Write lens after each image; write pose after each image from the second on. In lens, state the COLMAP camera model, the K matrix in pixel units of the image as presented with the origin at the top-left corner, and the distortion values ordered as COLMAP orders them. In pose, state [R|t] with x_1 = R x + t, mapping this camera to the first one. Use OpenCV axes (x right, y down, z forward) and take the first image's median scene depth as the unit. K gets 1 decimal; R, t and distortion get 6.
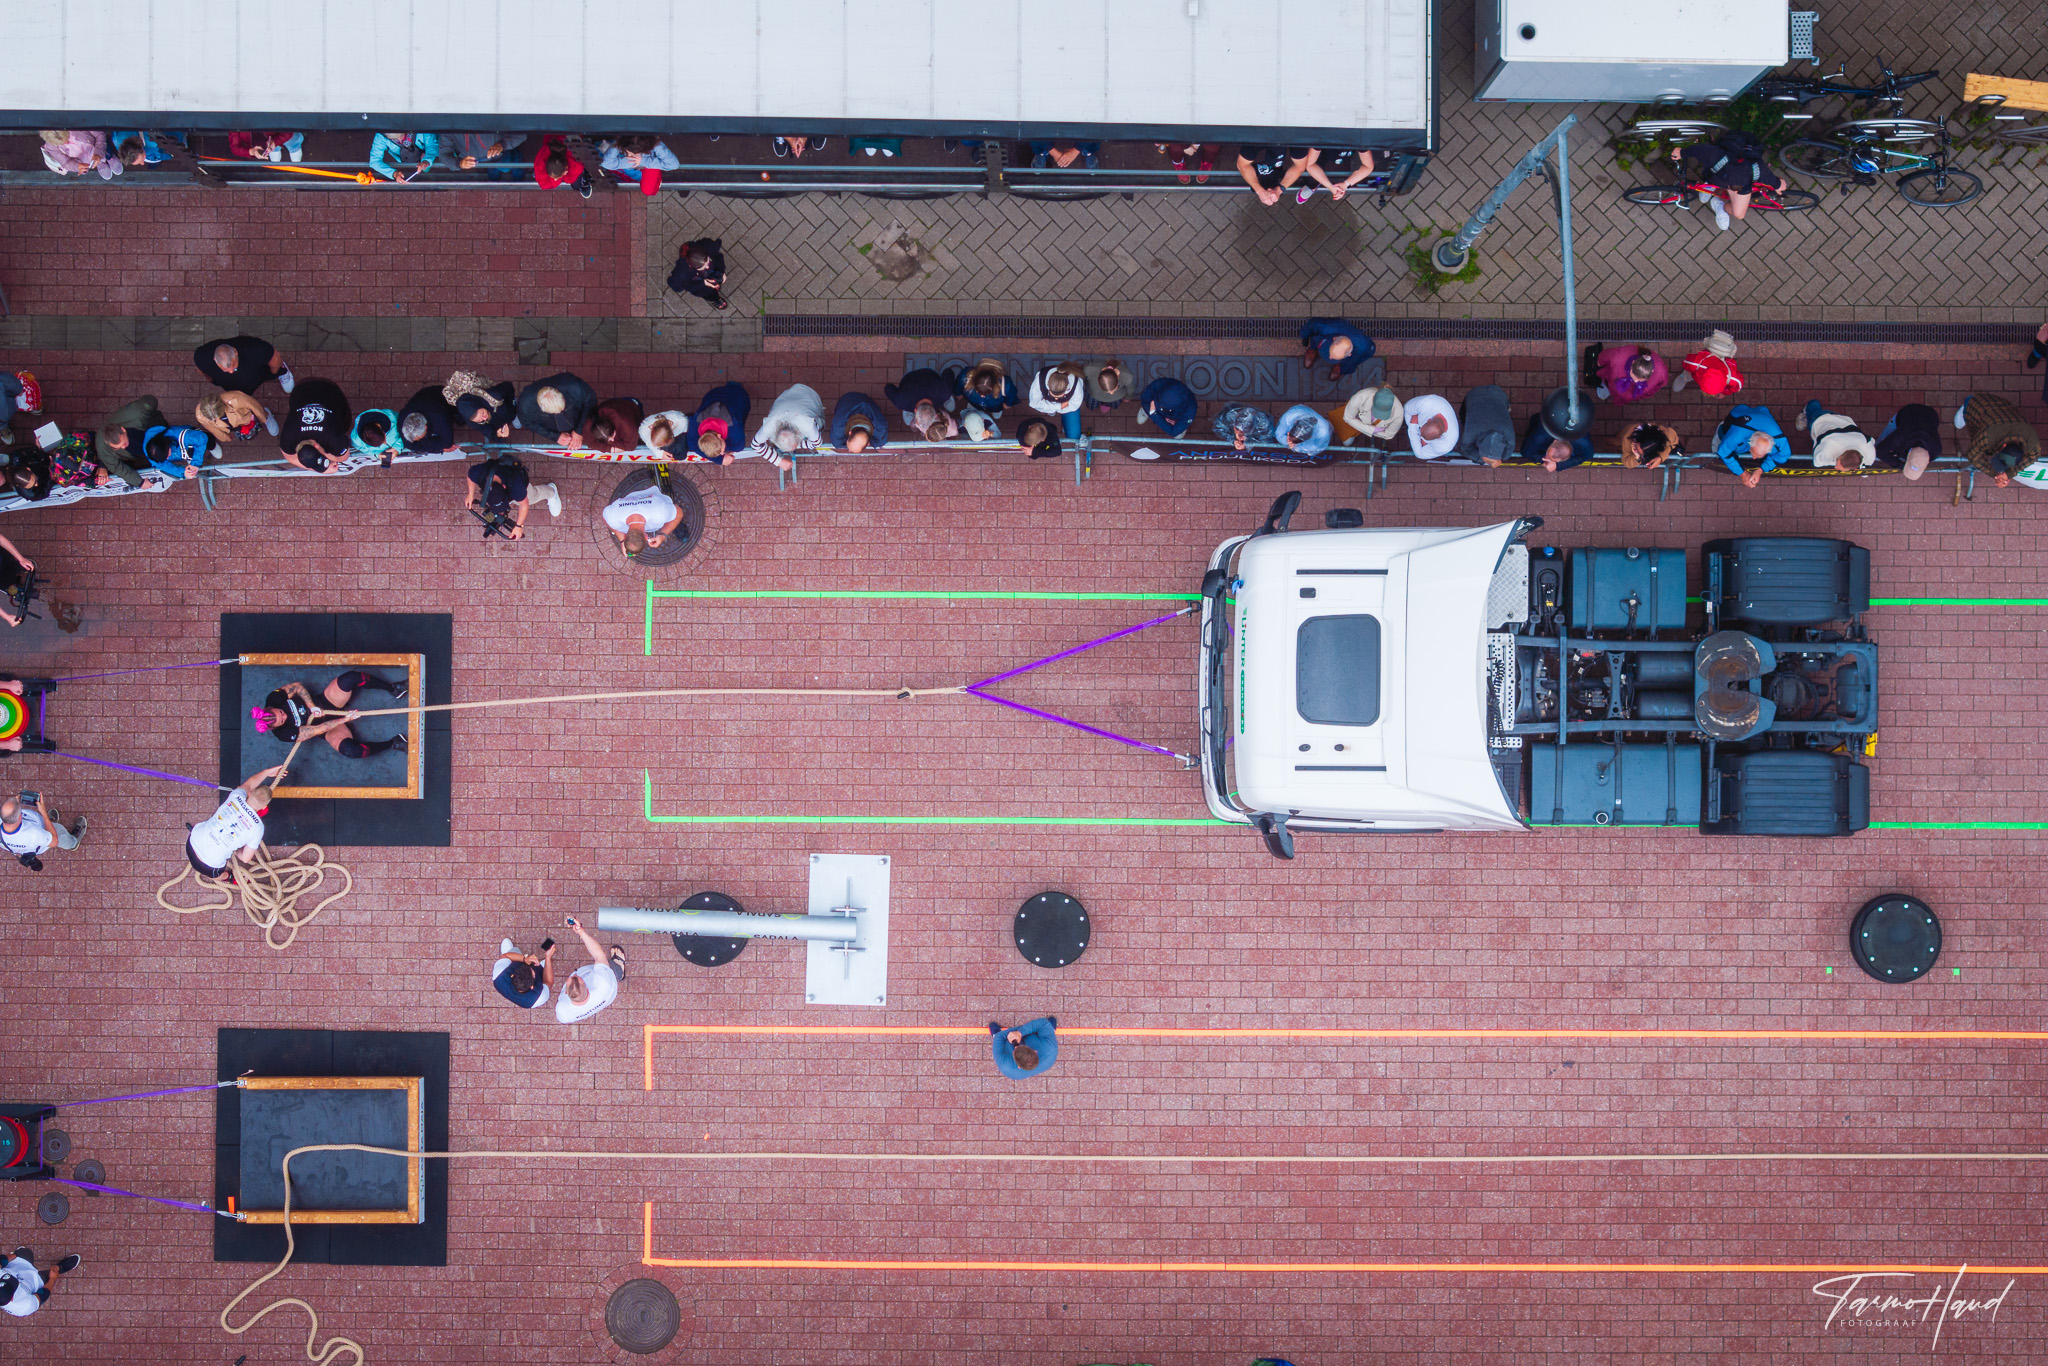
lens RADIAL K [[4218.5, 0, 1025.2], [0, 4218.5, 688.6], [0, 0, 1]] dist [-0.081809, 0.000000]
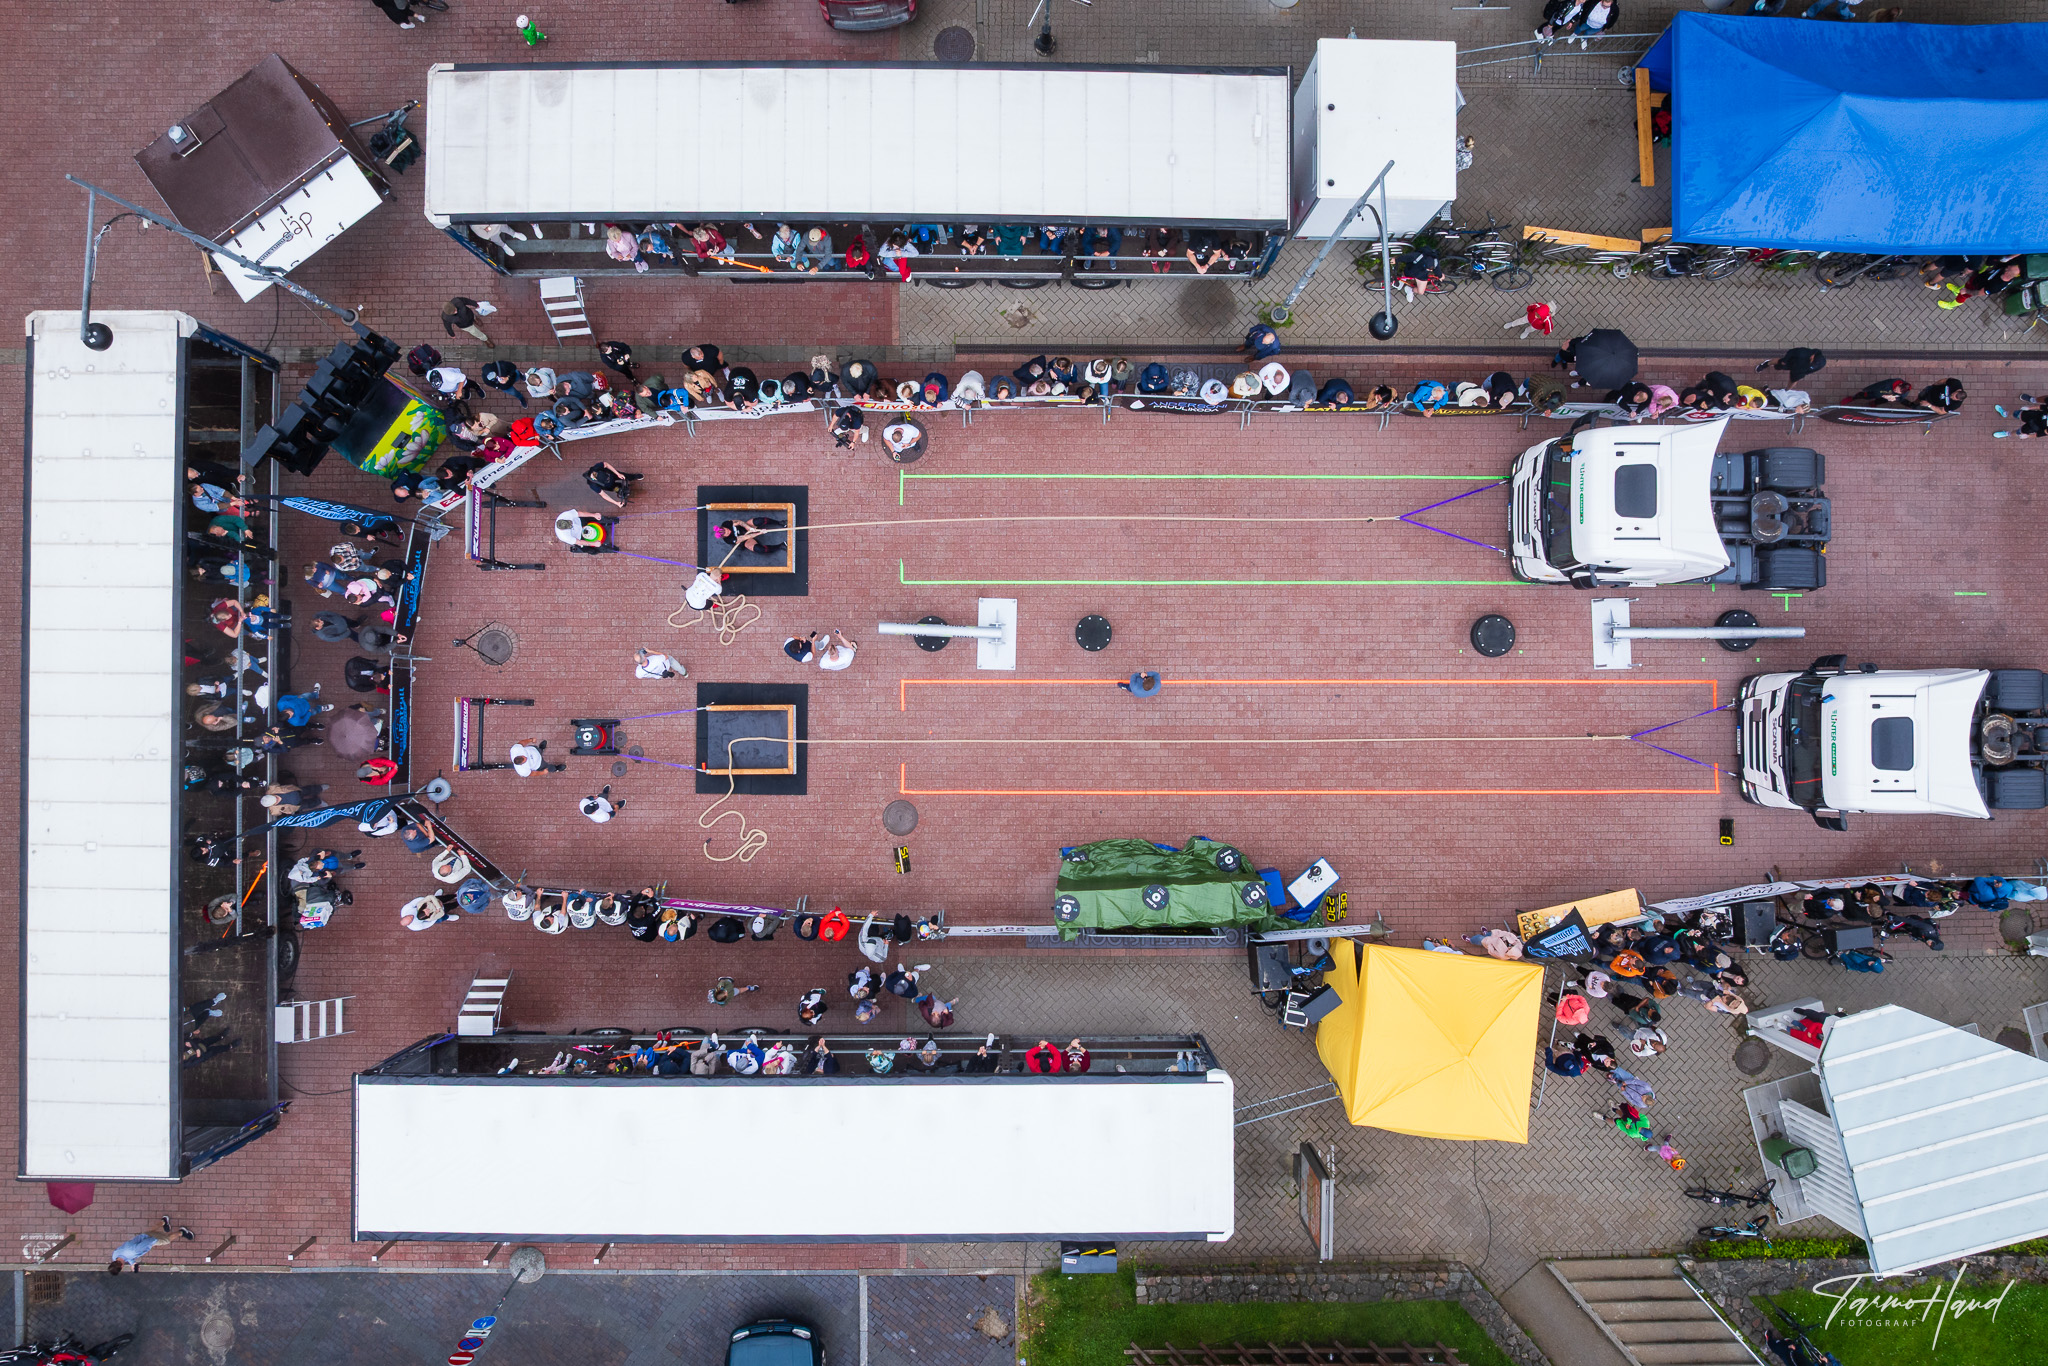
lens RADIAL K [[1488.4, 0, 1023.9], [0, 1488.4, 673.7], [0, 0, 1]] dist [-0.039134, 0.015893]
pose [[0.999942, -0.005125, 0.009490, -0.035753], [0.005046, 0.999952, 0.008341, 0.071000], [-0.009532, -0.008293, 0.999920, 0.255312]]
